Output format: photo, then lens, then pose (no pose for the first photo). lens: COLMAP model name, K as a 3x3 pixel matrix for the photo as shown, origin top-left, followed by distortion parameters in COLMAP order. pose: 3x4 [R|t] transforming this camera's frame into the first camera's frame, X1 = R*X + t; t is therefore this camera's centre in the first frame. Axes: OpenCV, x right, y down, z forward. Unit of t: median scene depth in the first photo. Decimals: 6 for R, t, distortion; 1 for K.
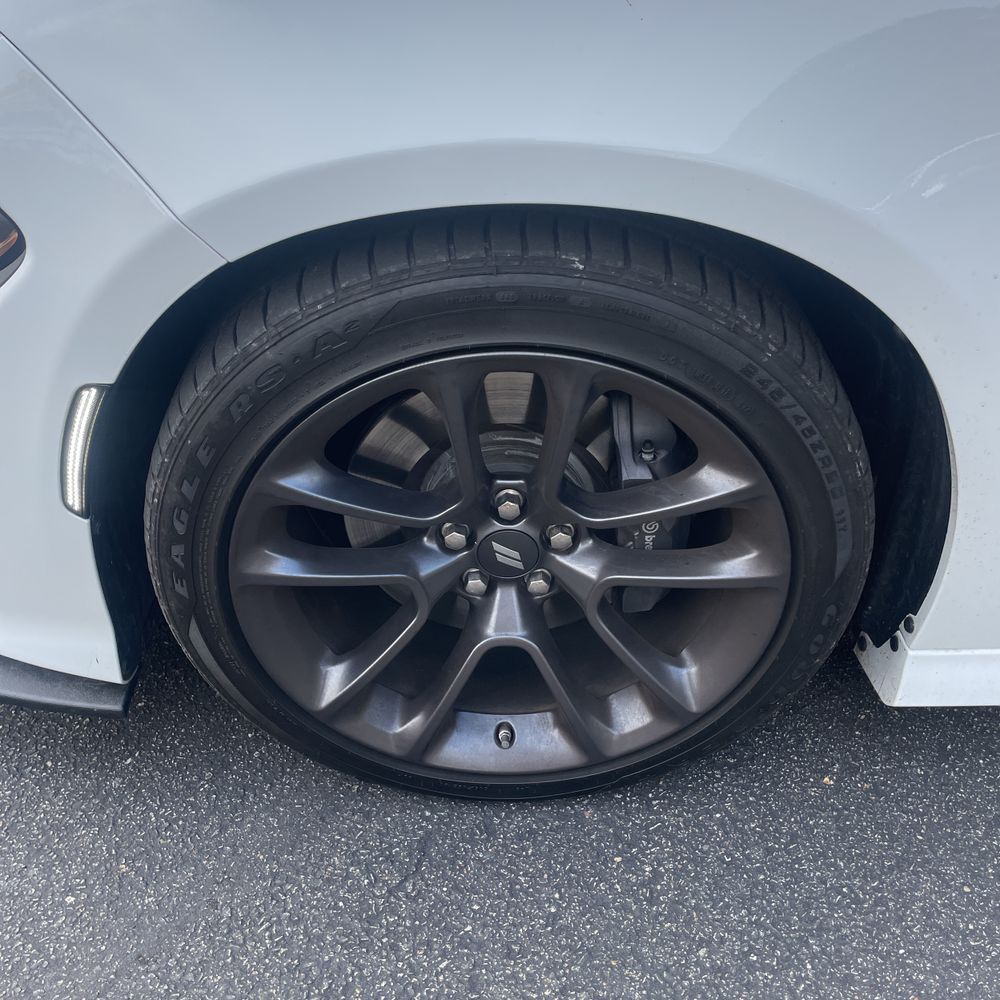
lens RADIAL K [[1028.6, 0, 502.6], [0, 1028.6, 496.3], [0, 0, 1]] dist [0.038477, 0.000000]
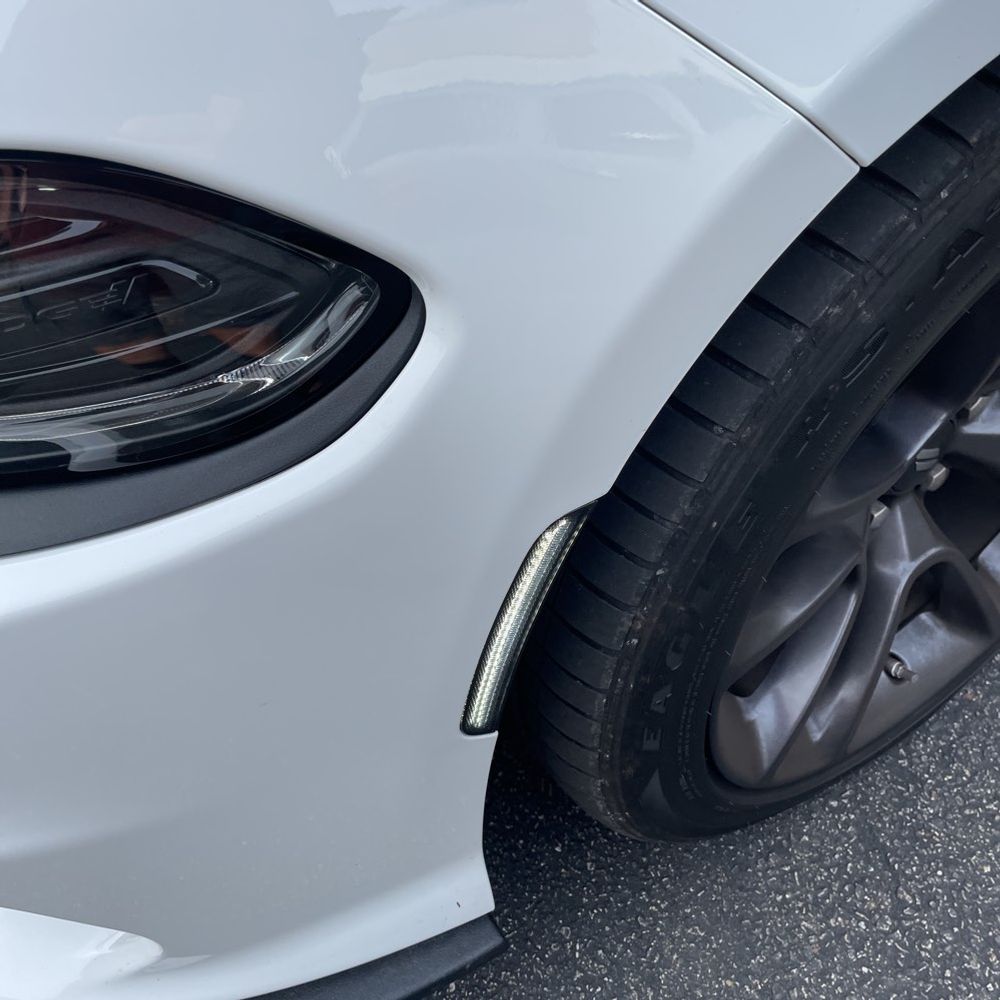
lens RADIAL K [[1028.6, 0, 498.9], [0, 1028.6, 500.0], [0, 0, 1]] dist [0.038477, 0.000000]
pose [[0.815549, -0.462808, 0.347404, -0.462051], [0.397183, 0.884266, 0.245601, -0.195463], [-0.420863, -0.062316, 0.904981, 0.428239]]
